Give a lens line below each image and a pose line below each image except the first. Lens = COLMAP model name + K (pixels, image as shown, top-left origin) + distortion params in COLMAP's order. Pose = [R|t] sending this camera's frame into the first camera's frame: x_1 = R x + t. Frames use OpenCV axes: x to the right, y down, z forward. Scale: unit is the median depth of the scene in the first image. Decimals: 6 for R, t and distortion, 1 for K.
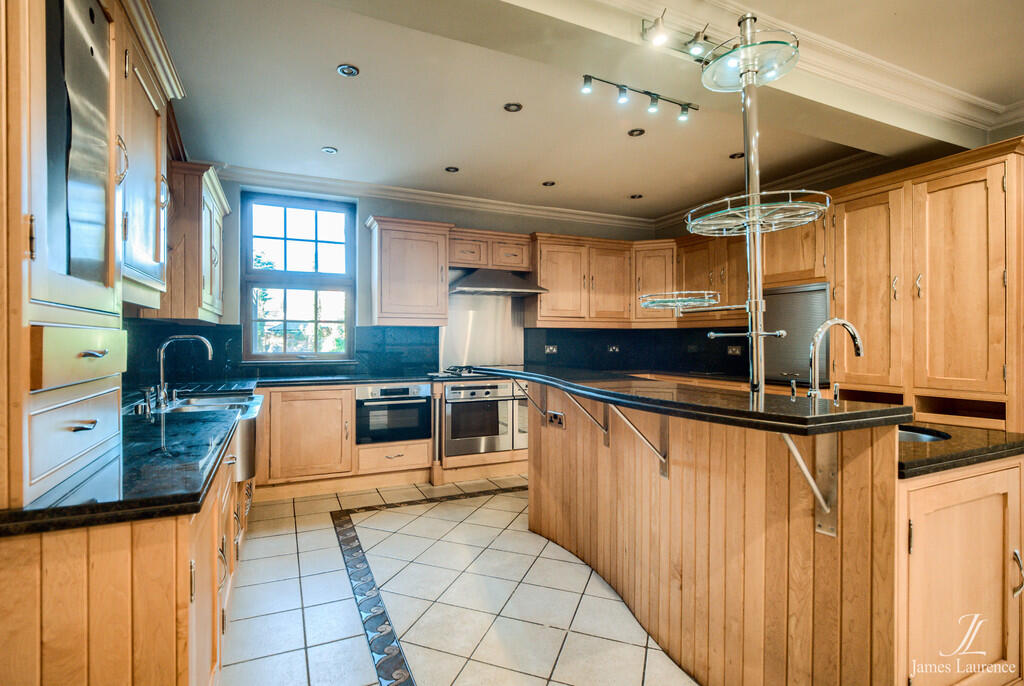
lens RADIAL K [[455.8, 0, 517.8], [0, 455.8, 339.6], [0, 0, 1]] dist [-0.001182, -0.000149]
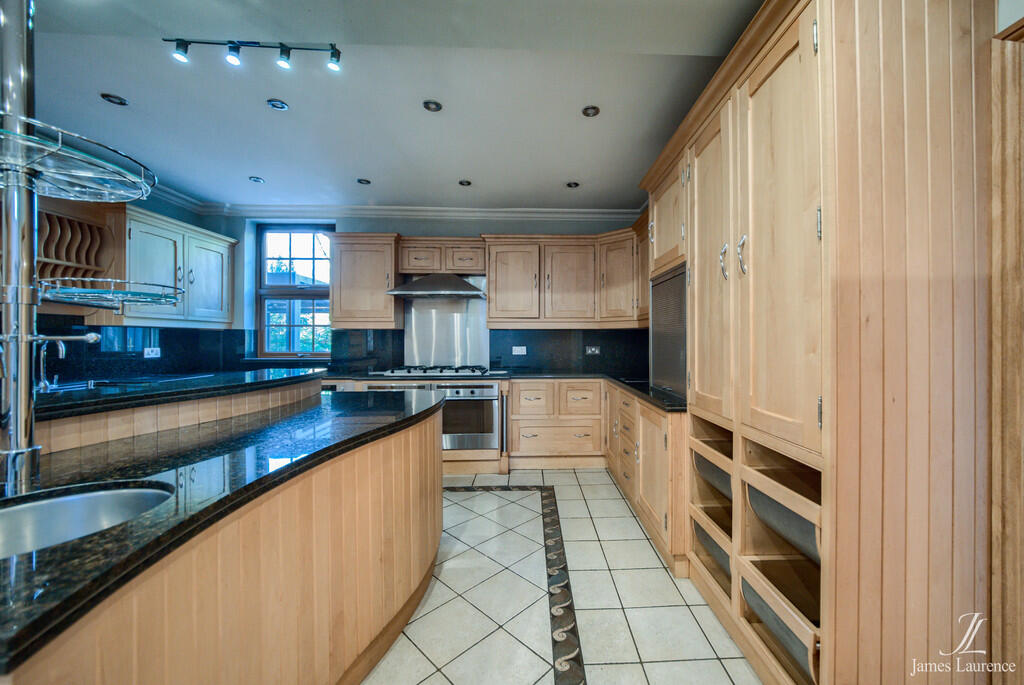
lens RADIAL K [[383.7, 0, 576.2], [0, 383.7, 338.5], [0, 0, 1]] dist [-0.009759, 0.000160]
pose [[0.935481, -0.000241, -0.353376, 0.852593], [-0.000598, 0.999997, -0.002264, -0.005845], [0.353375, 0.002329, 0.935479, 0.452264]]
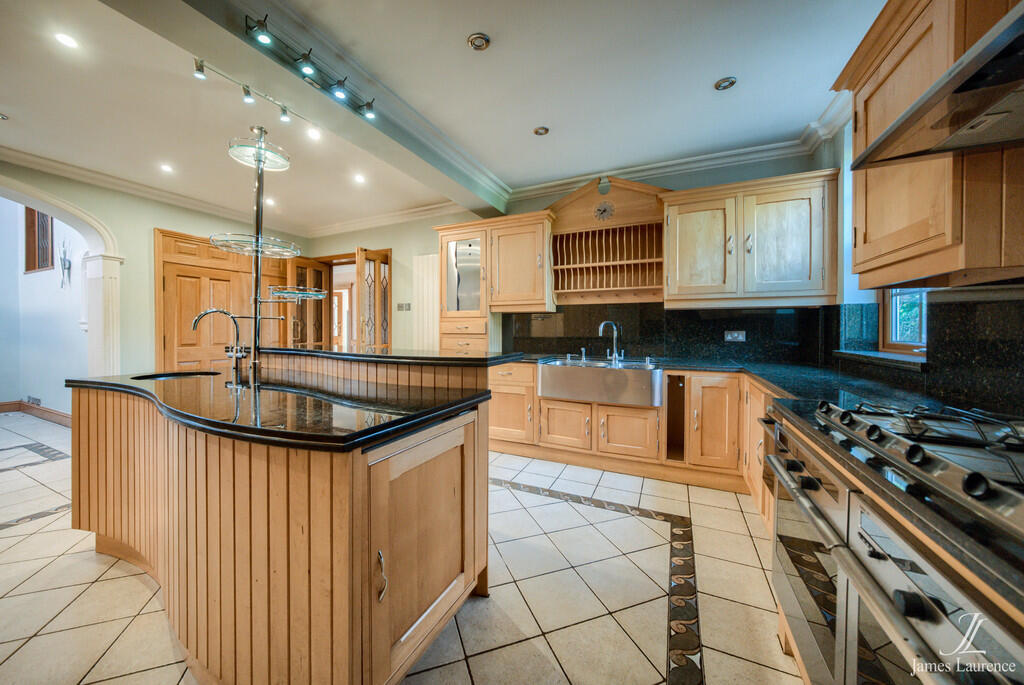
lens RADIAL K [[353.0, 0, 482.2], [0, 353.0, 330.6], [0, 0, 1]] dist [0.006249, -0.000051]
pose [[-0.794582, 0.001464, -0.607155, 0.371410], [-0.002323, 0.999982, 0.005452, 0.017452], [0.607152, 0.005743, -0.794565, 1.501625]]
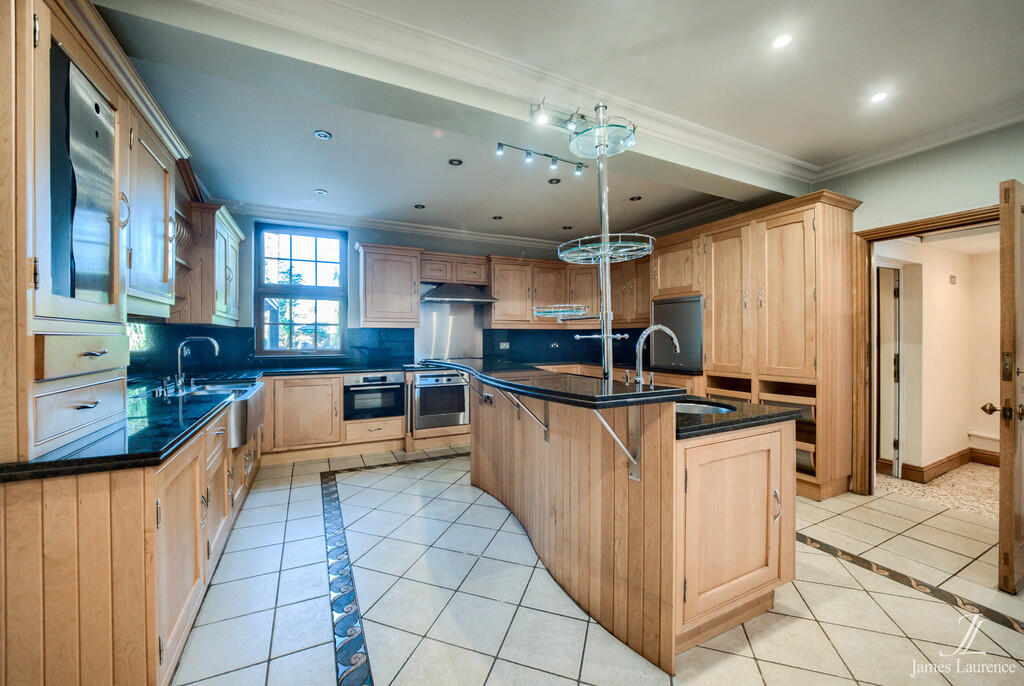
lens RADIAL K [[365.6, 0, 513.0], [0, 365.6, 337.1], [0, 0, 1]] dist [-0.008012, 0.000116]
pose [[0.999668, -0.001654, 0.025720, 0.124199], [0.001626, 0.999998, 0.001135, -0.006851], [-0.025721, -0.001092, 0.999669, -0.053412]]
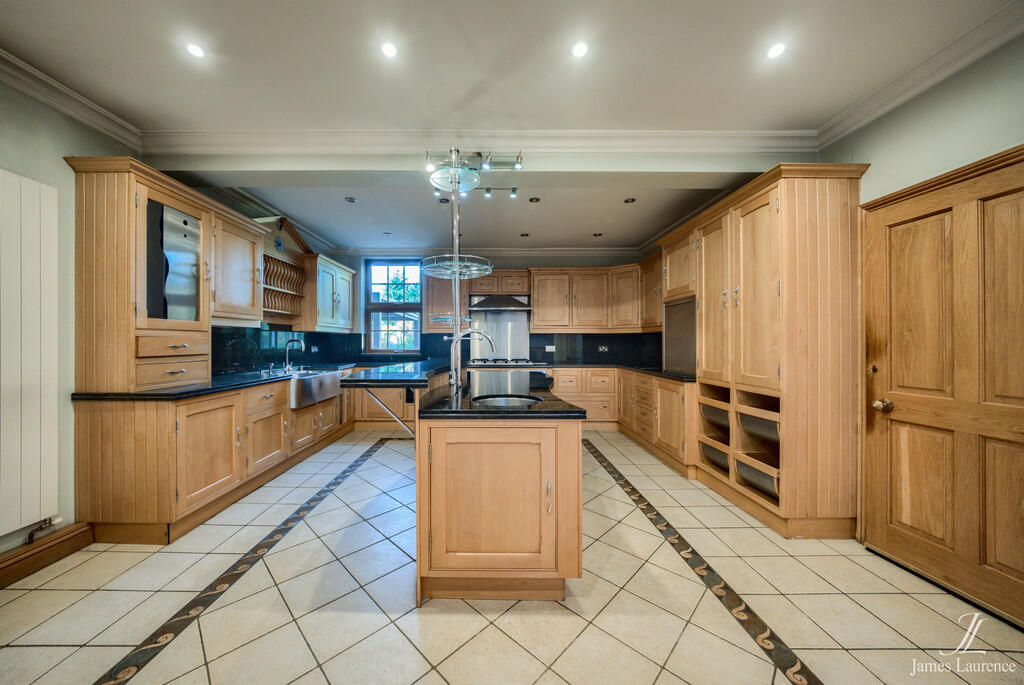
lens RADIAL K [[348.3, 0, 519.5], [0, 348.3, 339.5], [0, 0, 1]] dist [-0.014115, -0.000018]
pose [[0.917999, -0.000099, -0.396583, 0.719653], [-0.002445, 0.999980, -0.005910, 0.000270], [0.396575, 0.006395, 0.917980, -0.040463]]
